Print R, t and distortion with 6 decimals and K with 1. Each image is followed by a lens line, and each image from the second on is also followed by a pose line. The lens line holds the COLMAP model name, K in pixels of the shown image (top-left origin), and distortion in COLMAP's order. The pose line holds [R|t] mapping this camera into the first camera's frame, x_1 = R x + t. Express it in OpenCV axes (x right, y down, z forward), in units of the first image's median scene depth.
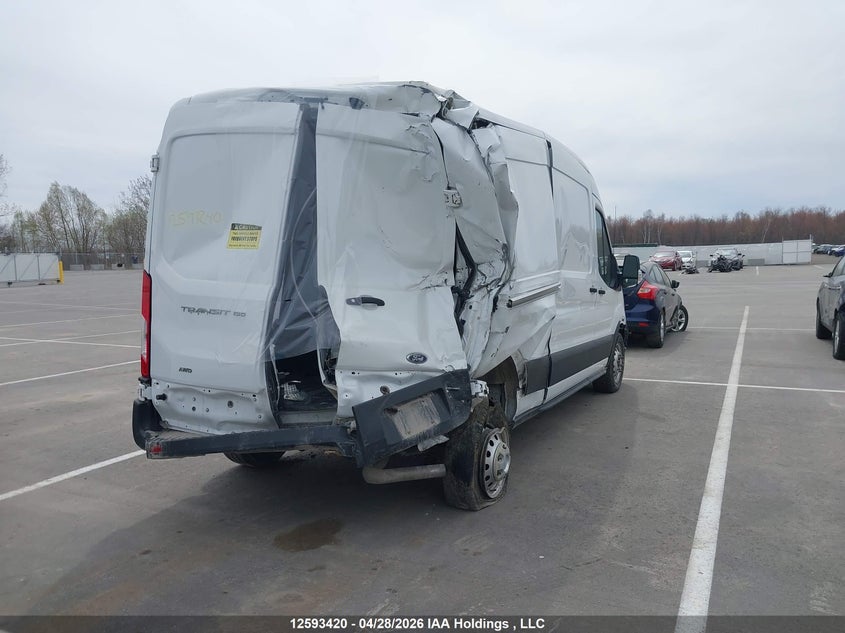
lens RADIAL K [[696.9, 0, 422.5], [0, 696.9, 316.5], [0, 0, 1]] dist [0.118185, -0.202005]
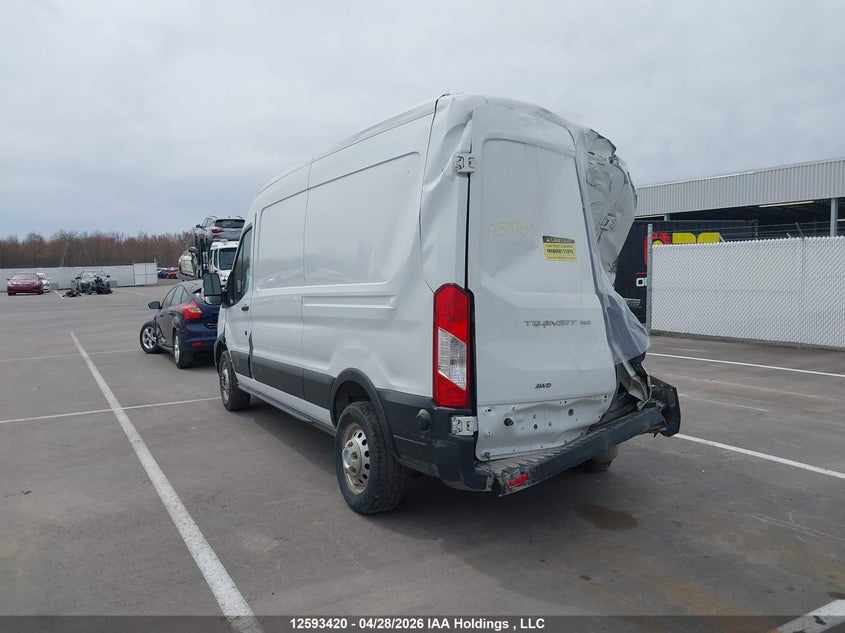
lens RADIAL K [[696.9, 0, 422.5], [0, 696.9, 316.5], [0, 0, 1]] dist [0.118185, -0.202005]
pose [[0.517298, -0.053606, 0.854125, -0.173240], [0.082231, 0.996532, 0.012741, -0.006220], [-0.851845, 0.063645, 0.519912, 0.089354]]
